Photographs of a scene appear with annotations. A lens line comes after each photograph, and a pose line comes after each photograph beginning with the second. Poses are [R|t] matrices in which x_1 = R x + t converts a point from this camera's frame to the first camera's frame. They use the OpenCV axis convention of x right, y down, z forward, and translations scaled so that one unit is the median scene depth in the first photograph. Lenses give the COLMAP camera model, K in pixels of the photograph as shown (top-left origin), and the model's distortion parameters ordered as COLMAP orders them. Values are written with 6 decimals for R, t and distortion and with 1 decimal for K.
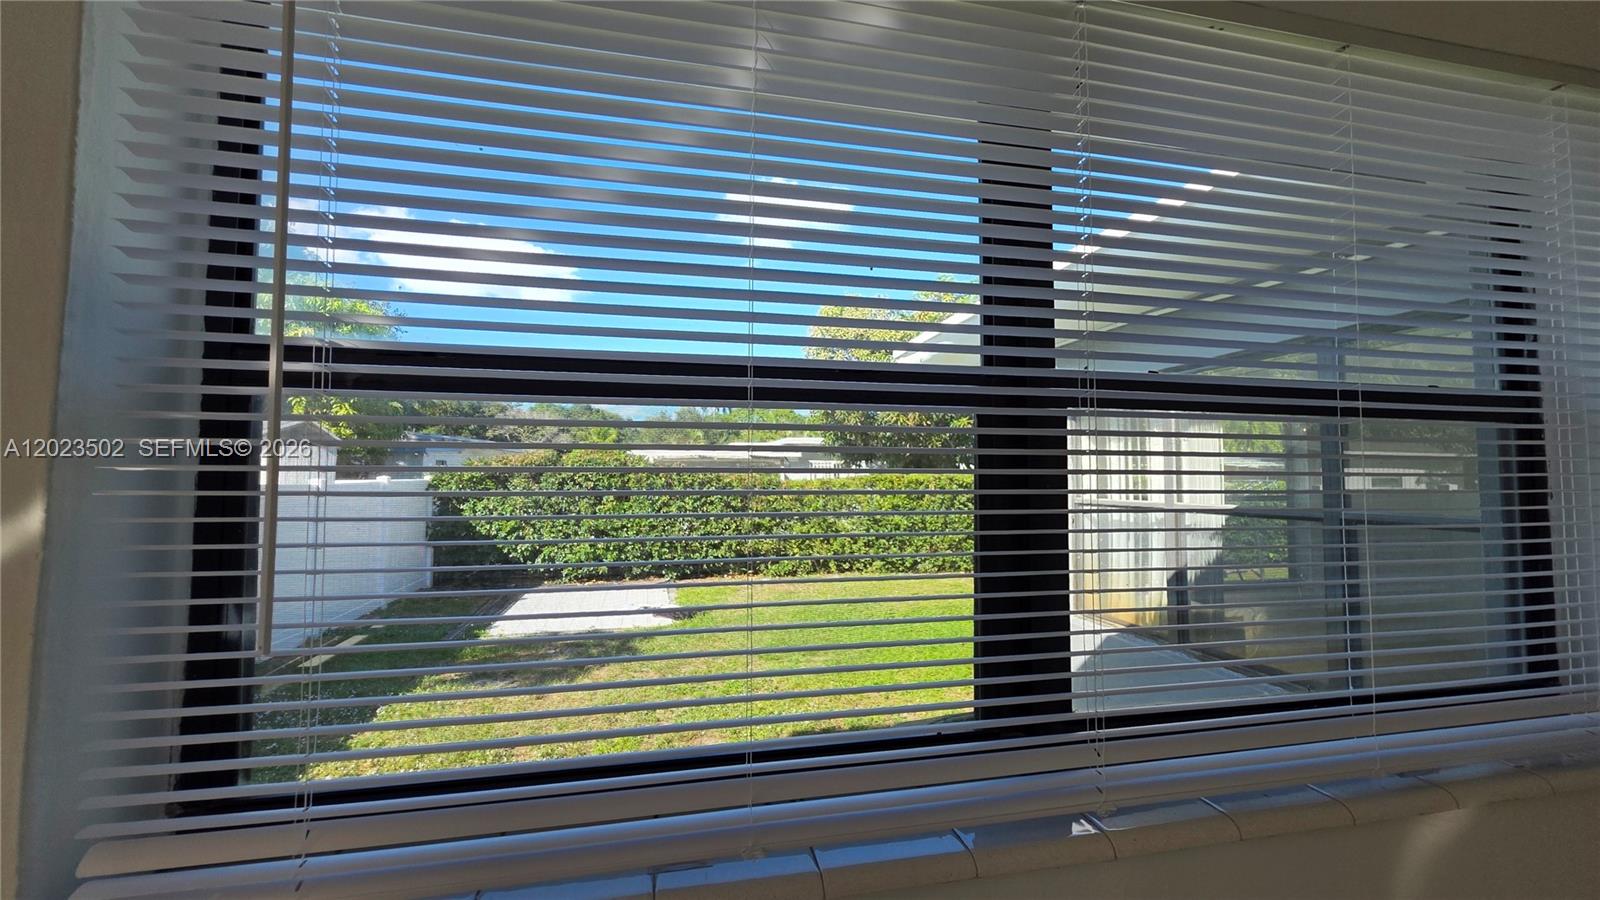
lens RADIAL K [[643.0, 0, 800.2], [0, 643.0, 450.3], [0, 0, 1]] dist [0.003907, -0.000688]
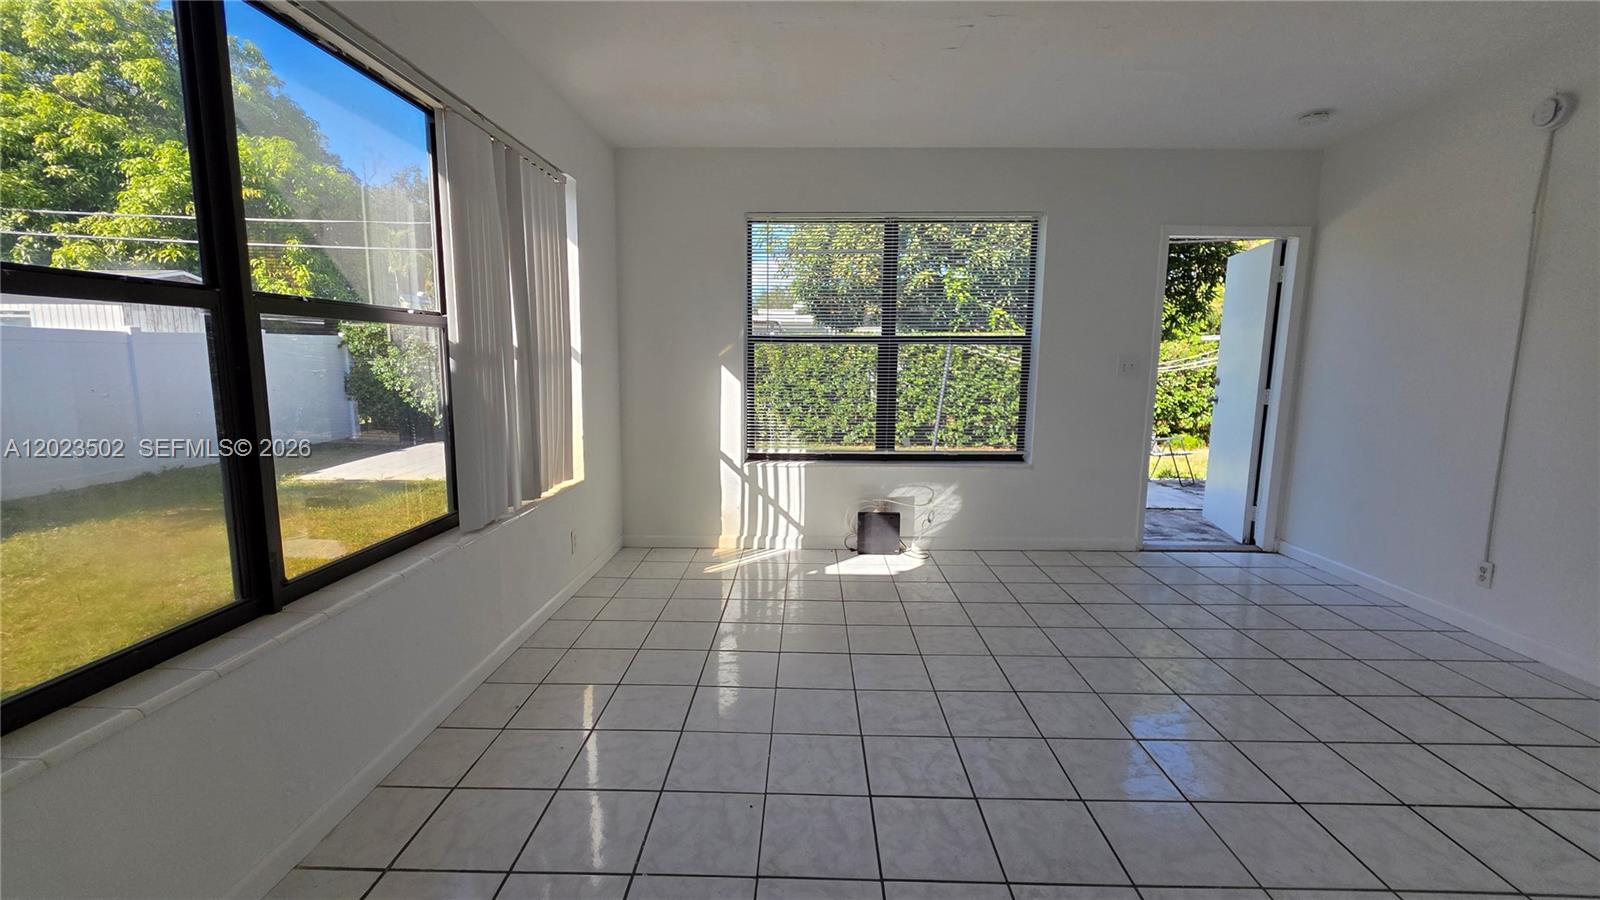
lens RADIAL K [[643.0, 0, 800.5], [0, 643.0, 448.6], [0, 0, 1]] dist [0.003907, -0.000688]
pose [[0.971512, 0.041852, -0.233266, 0.348532], [0.003546, 0.981606, 0.190886, 0.023853], [0.236964, -0.186275, 0.953493, 0.123716]]
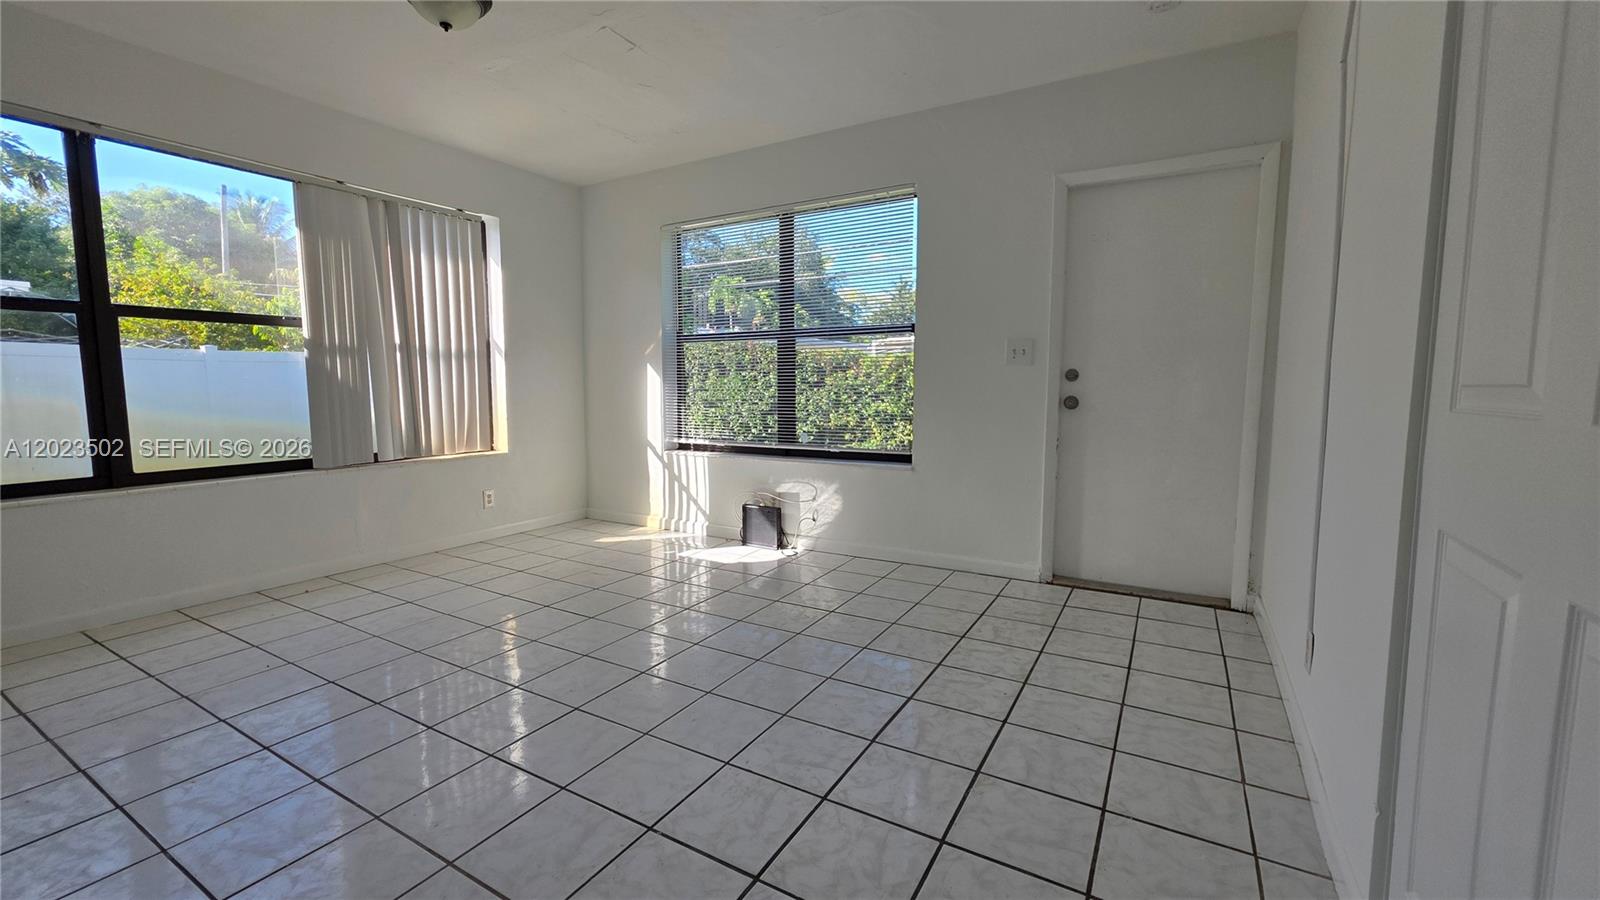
lens RADIAL K [[643.0, 0, 800.6], [0, 643.0, 445.8], [0, 0, 1]] dist [0.003907, -0.000688]
pose [[0.729829, 0.063836, -0.680643, 0.609211], [0.038298, 0.990249, 0.133939, 0.052400], [0.682556, -0.123820, 0.720268, 0.253041]]
